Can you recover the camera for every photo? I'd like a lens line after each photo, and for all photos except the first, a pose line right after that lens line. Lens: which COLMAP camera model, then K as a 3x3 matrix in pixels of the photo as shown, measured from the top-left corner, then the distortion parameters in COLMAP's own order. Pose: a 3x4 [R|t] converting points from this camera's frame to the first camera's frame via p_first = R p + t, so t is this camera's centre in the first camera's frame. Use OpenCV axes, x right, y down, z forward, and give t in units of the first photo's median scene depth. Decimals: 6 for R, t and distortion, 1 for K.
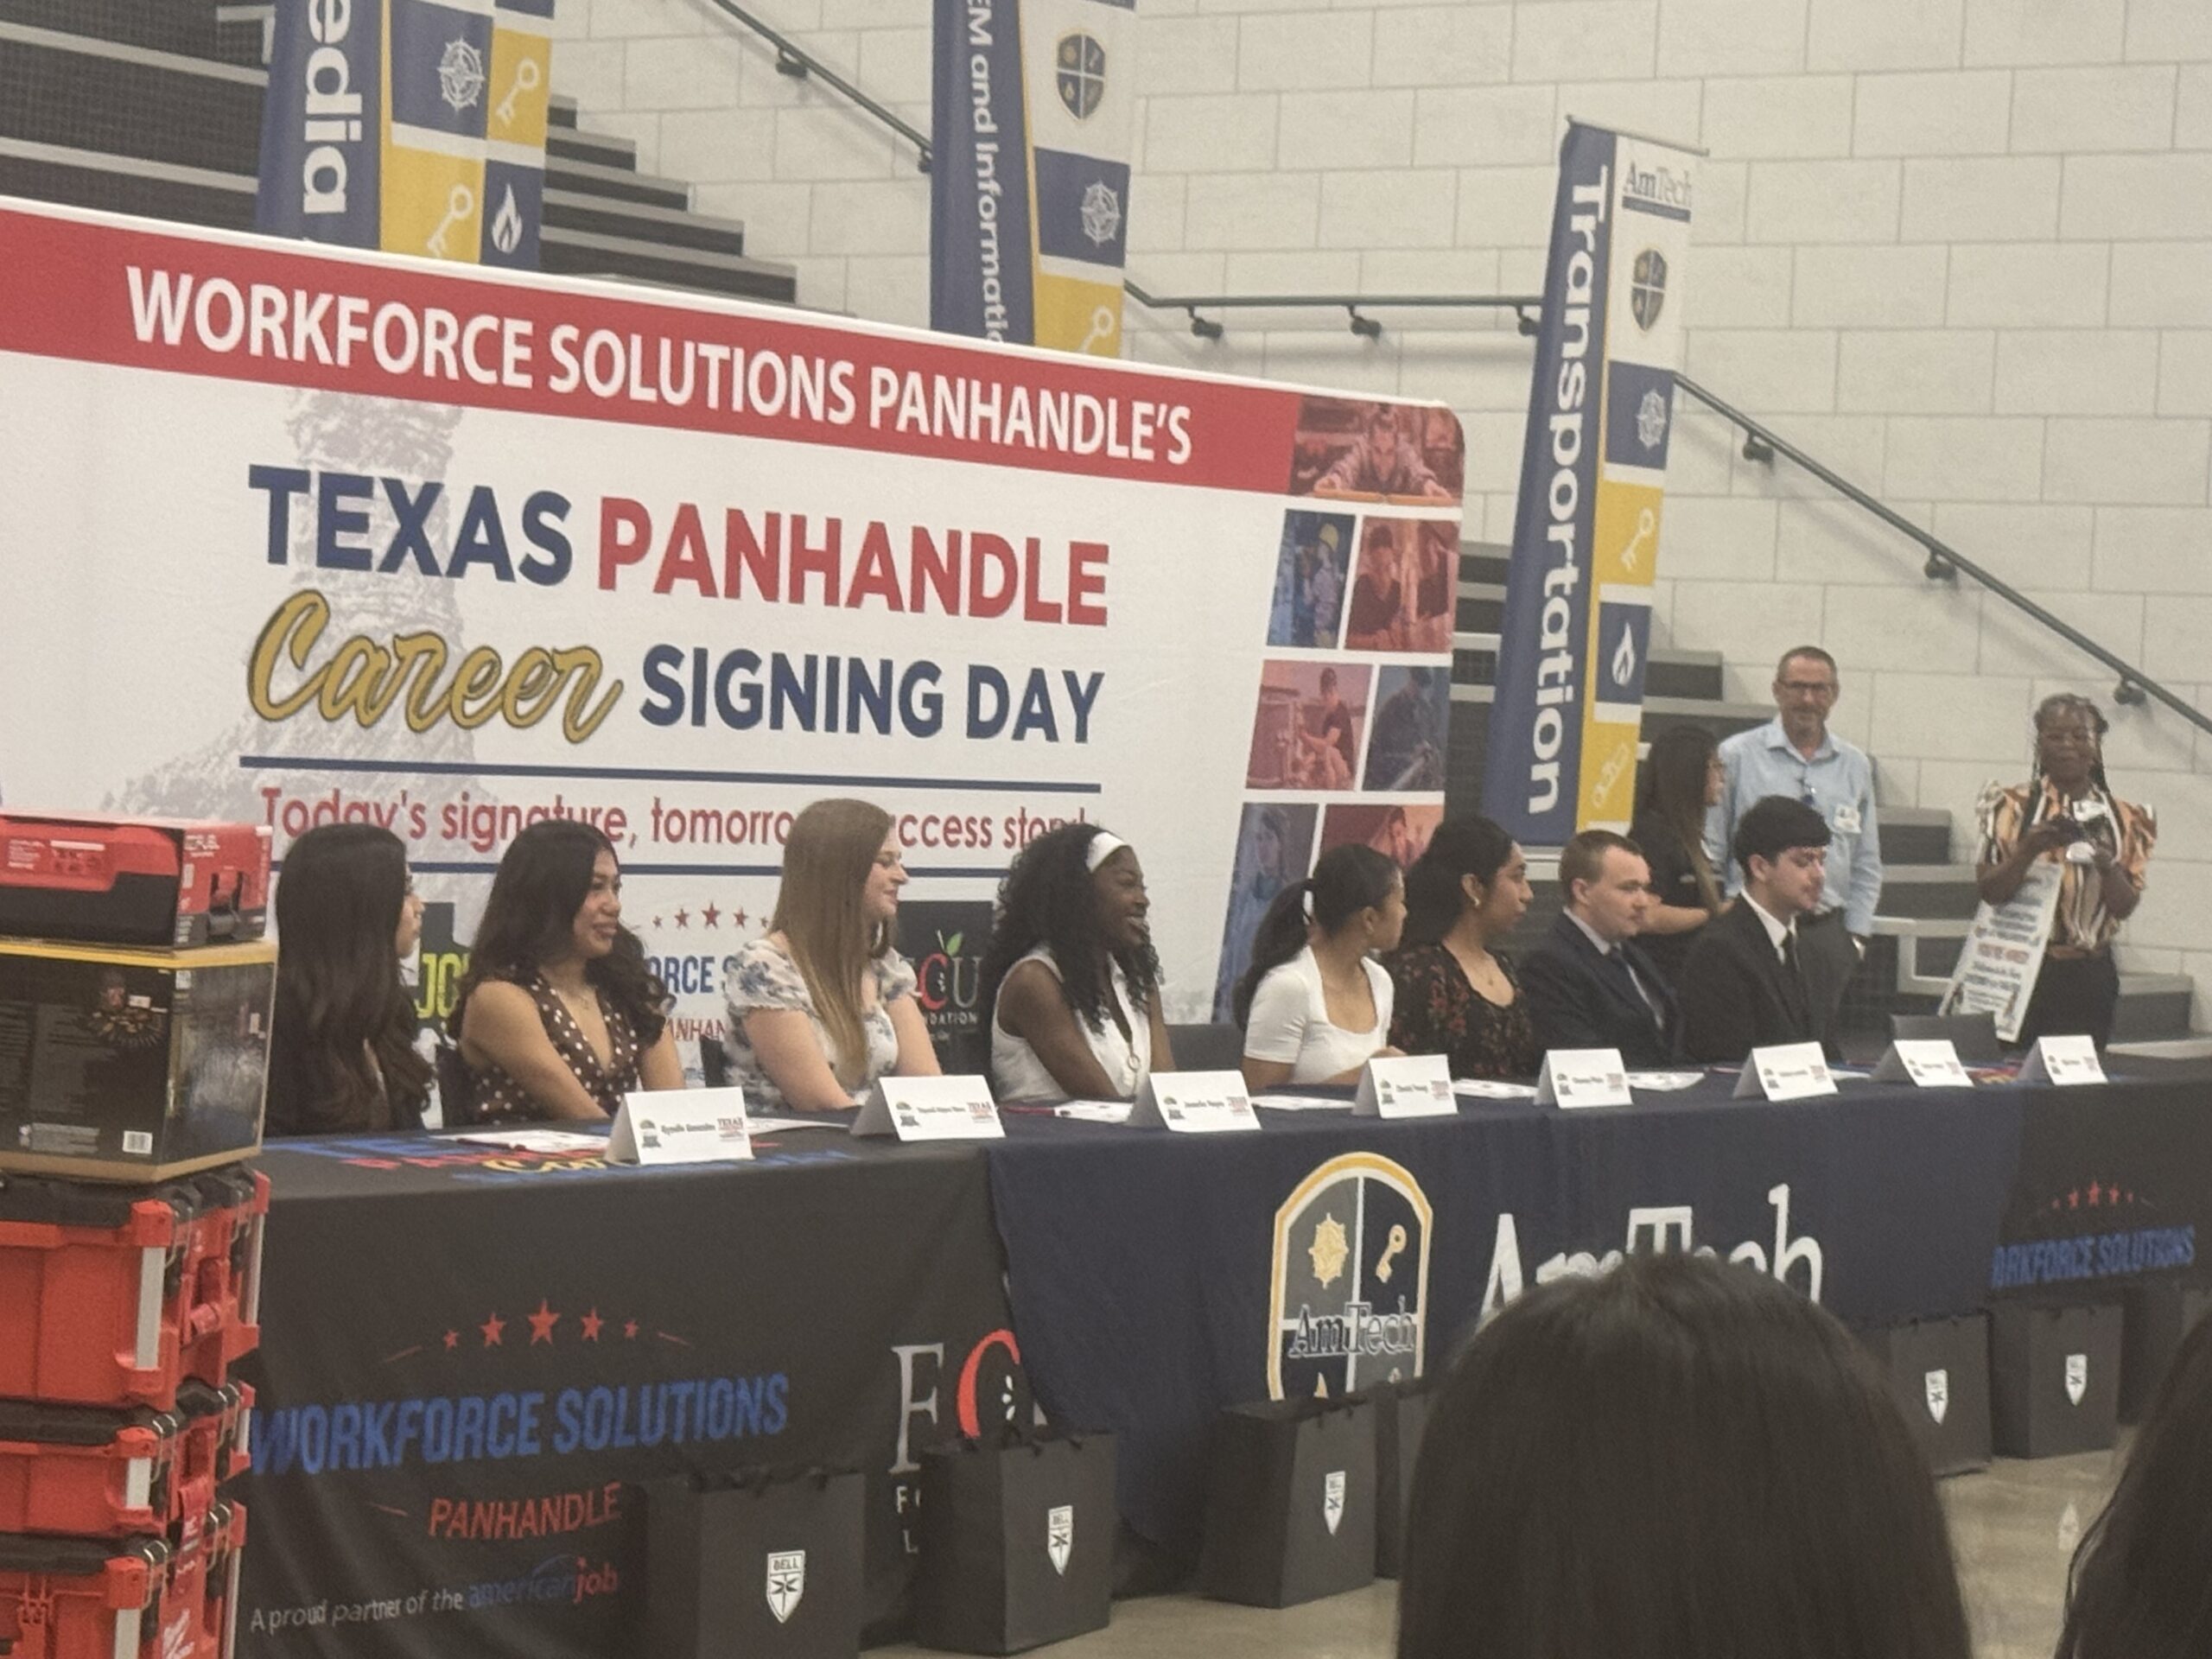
lens RADIAL K [[5592.8, 0, 984.1], [0, 5592.8, 783.5], [0, 0, 1]] dist [0.110505, 0.000000]
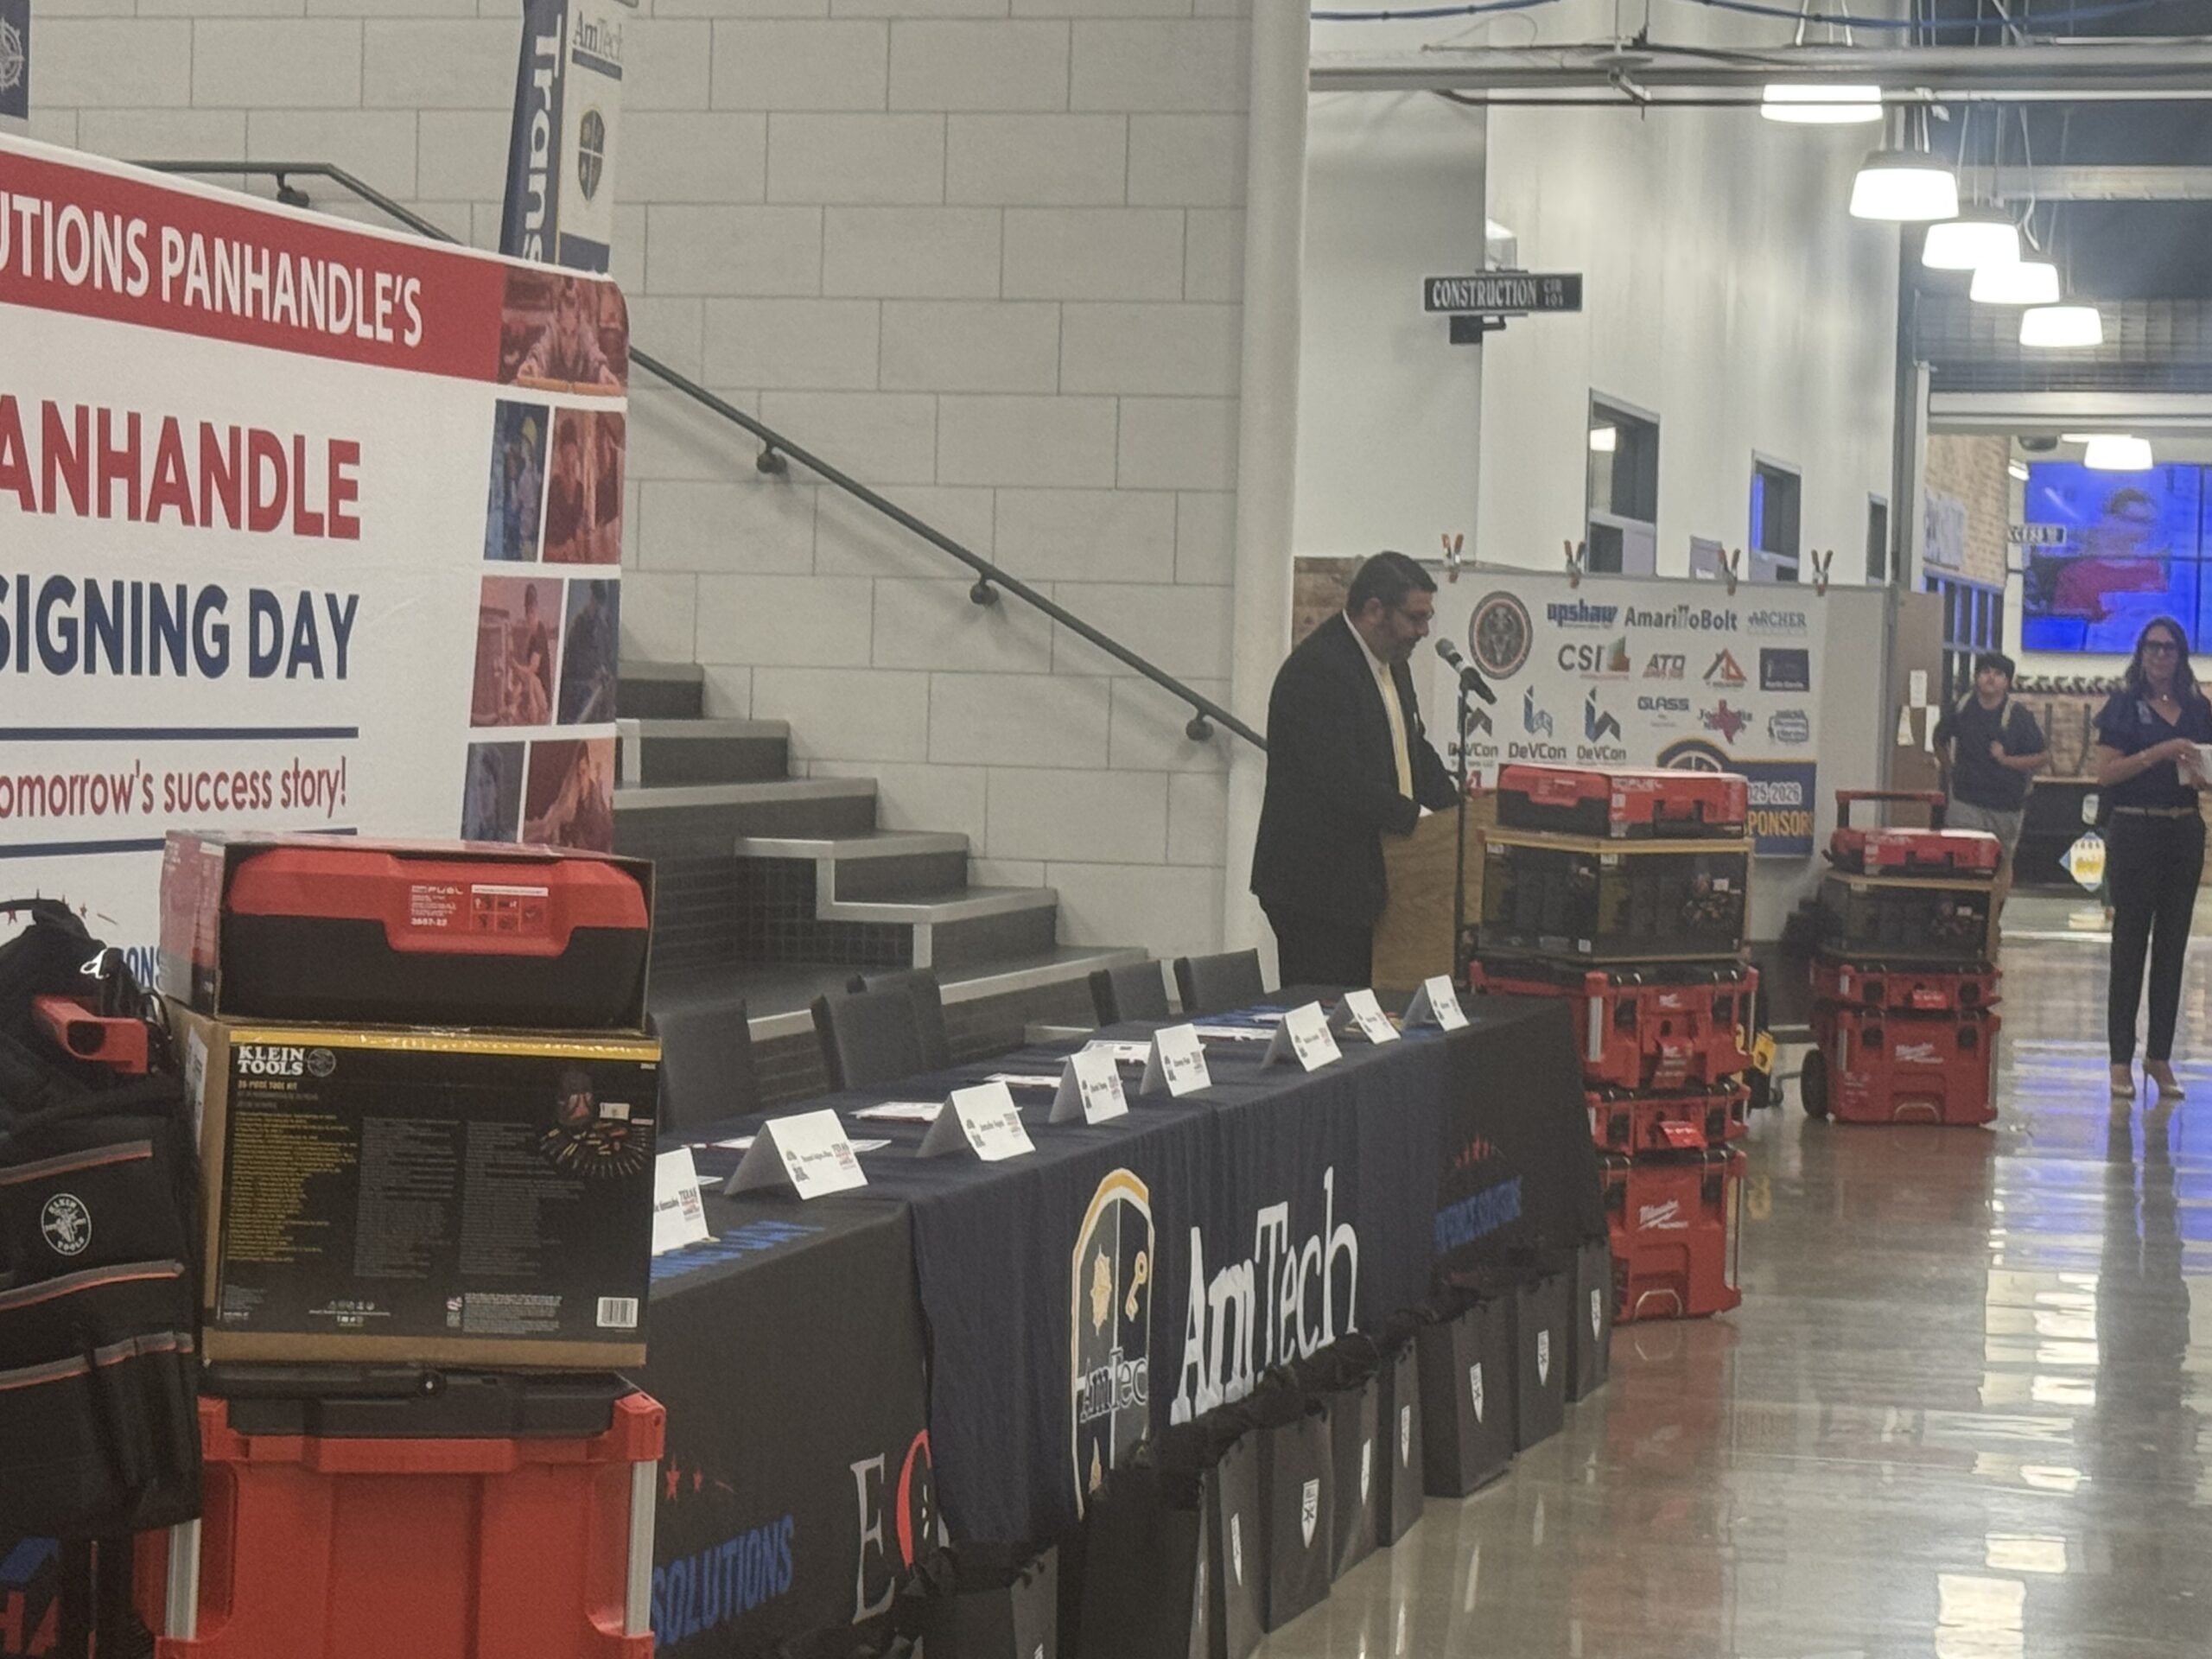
lens RADIAL K [[5592.8, 0, 1099.7], [0, 5592.8, 816.8], [0, 0, 1]] dist [0.110505, 0.000000]
pose [[0.931347, -0.032803, 0.362652, -0.181725], [0.023591, 0.999277, 0.029803, -0.008940], [-0.363367, -0.019202, 0.931448, 0.172909]]
